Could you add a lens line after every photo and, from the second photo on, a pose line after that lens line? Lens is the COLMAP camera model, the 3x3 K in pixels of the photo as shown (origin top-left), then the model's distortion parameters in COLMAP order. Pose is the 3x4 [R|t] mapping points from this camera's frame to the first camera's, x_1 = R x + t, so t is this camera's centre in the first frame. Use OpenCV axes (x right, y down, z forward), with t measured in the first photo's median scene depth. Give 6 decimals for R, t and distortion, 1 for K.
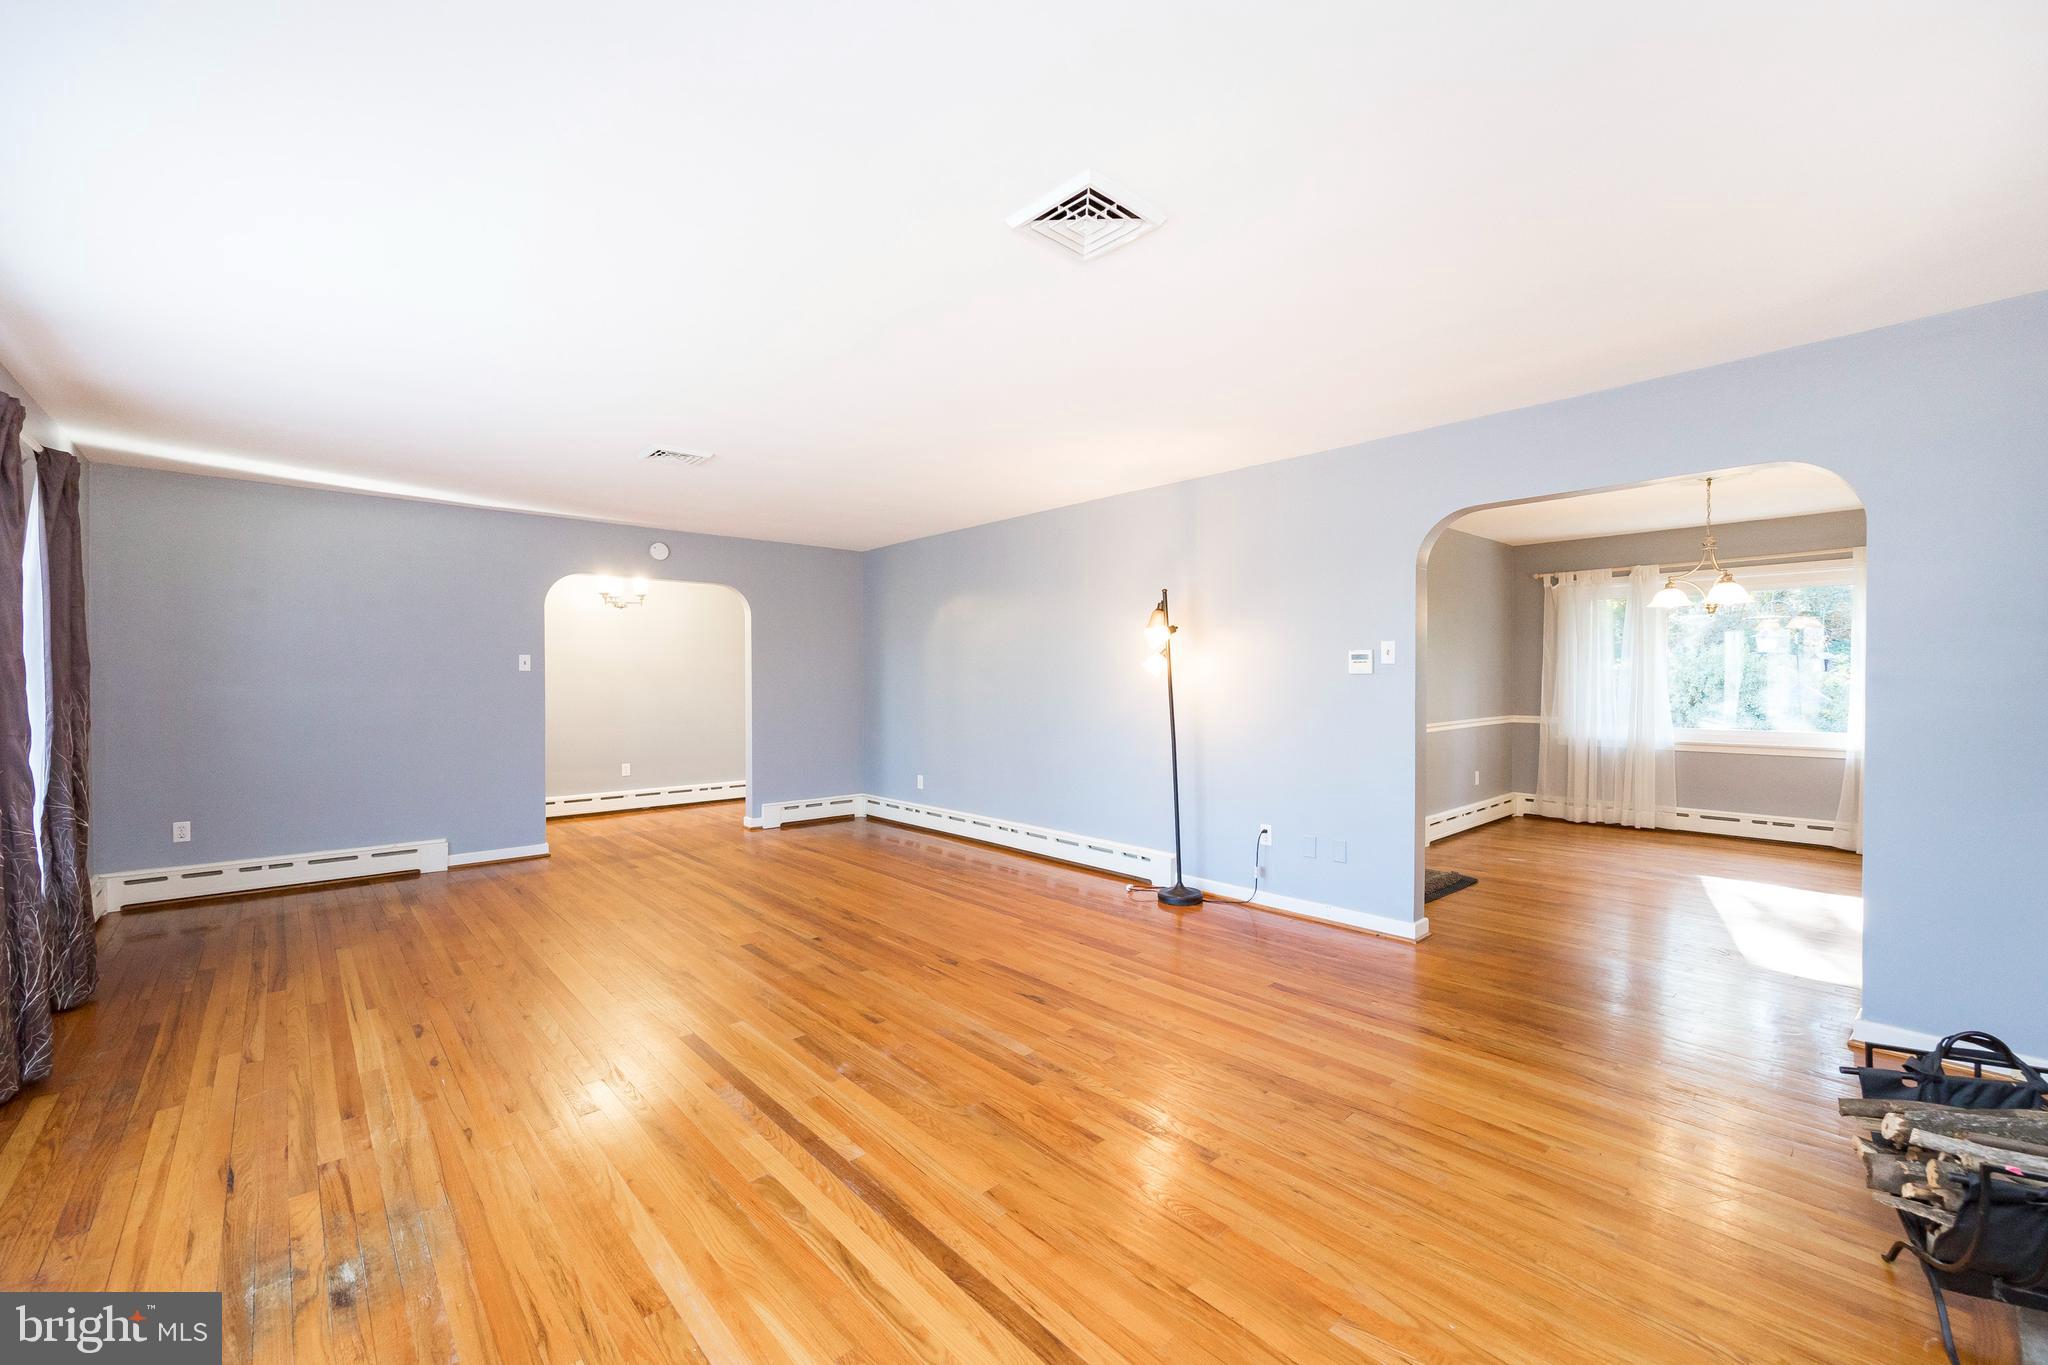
lens RADIAL K [[819.1, 0, 1024.0], [0, 819.1, 682.5], [0, 0, 1]] dist [-0.002779, 0.000455]
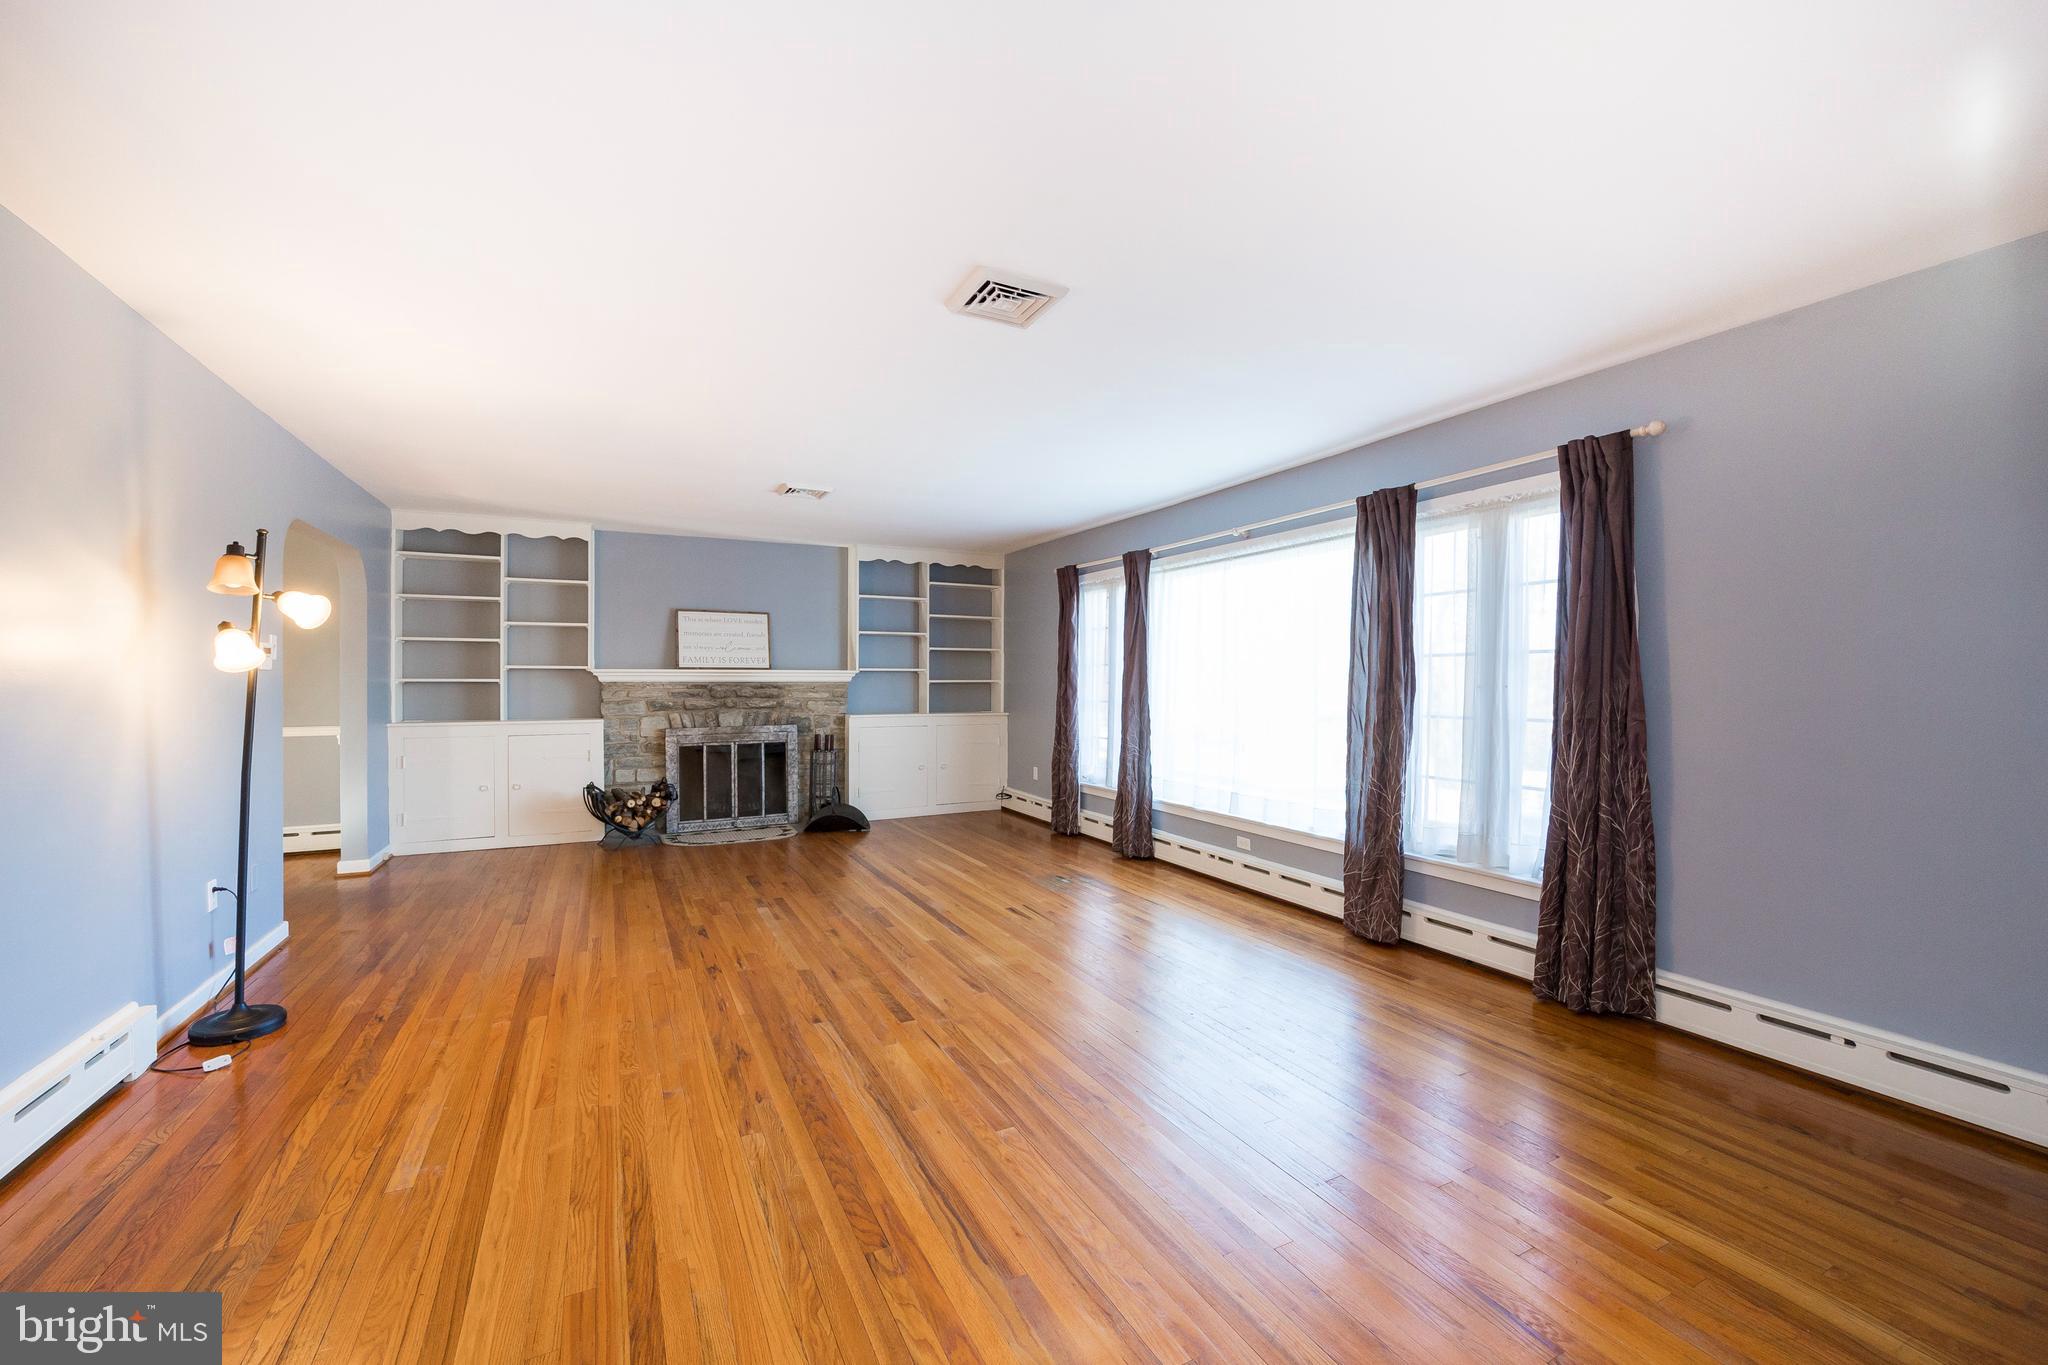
lens RADIAL K [[819.1, 0, 1024.0], [0, 819.1, 682.5], [0, 0, 1]] dist [-0.002779, 0.000455]
pose [[-0.964610, -0.001085, 0.263678, -0.694418], [0.001293, 0.999960, 0.008843, -0.001730], [-0.263677, 0.008871, -0.964570, 1.835041]]
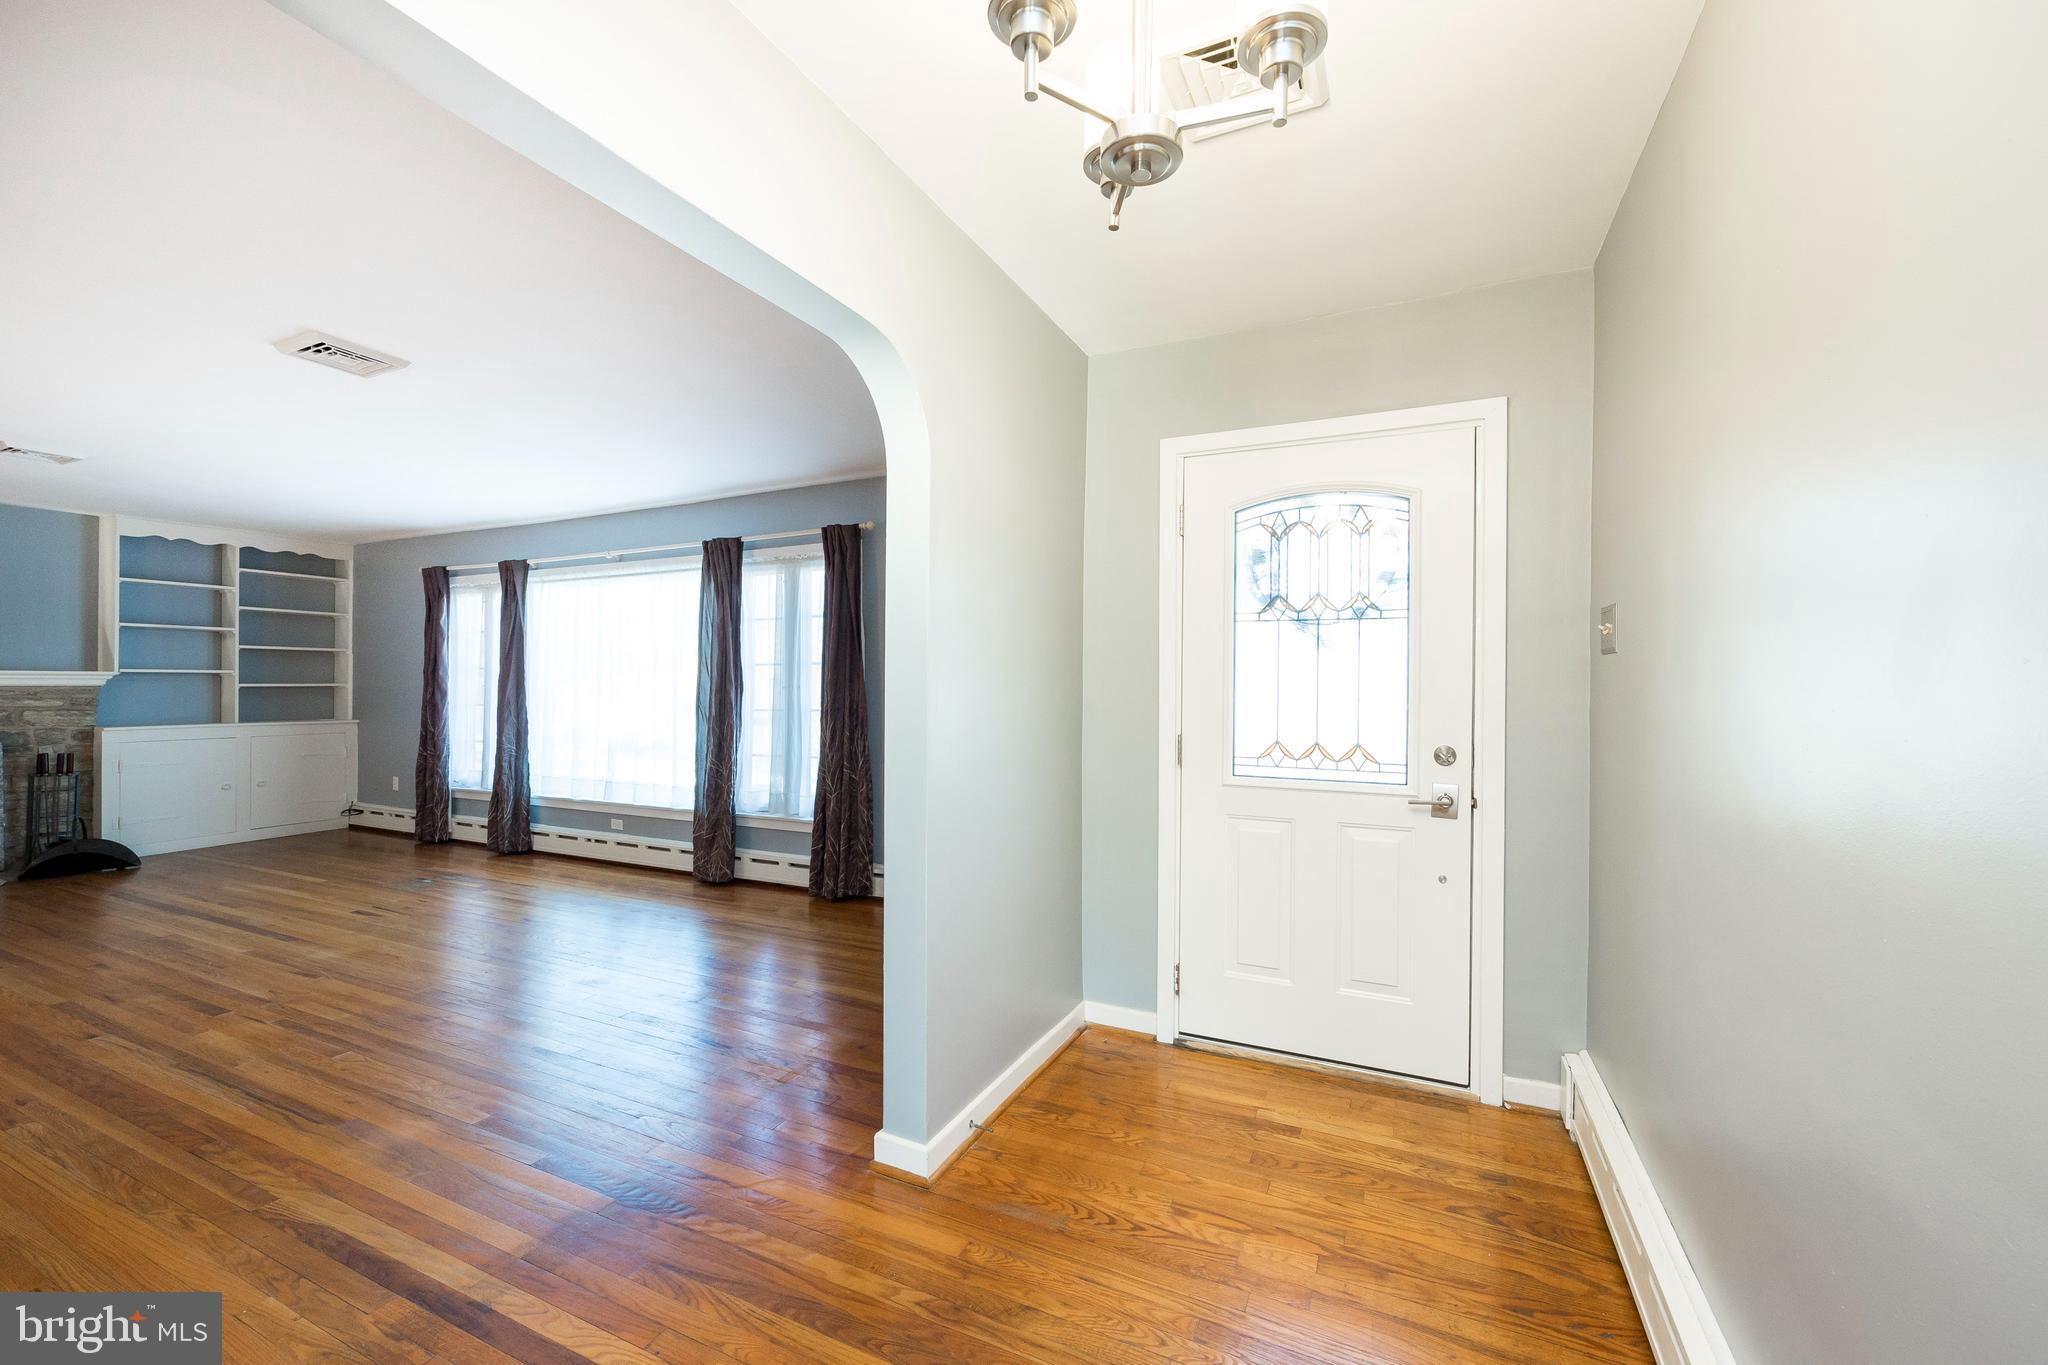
lens RADIAL K [[819.1, 0, 1024.0], [0, 819.1, 682.5], [0, 0, 1]] dist [-0.002779, 0.000455]
pose [[-0.924773, 0.000021, -0.380520, -0.810870], [-0.001561, 0.999991, 0.003849, -0.001858], [0.380517, 0.004154, -0.924765, 2.171806]]
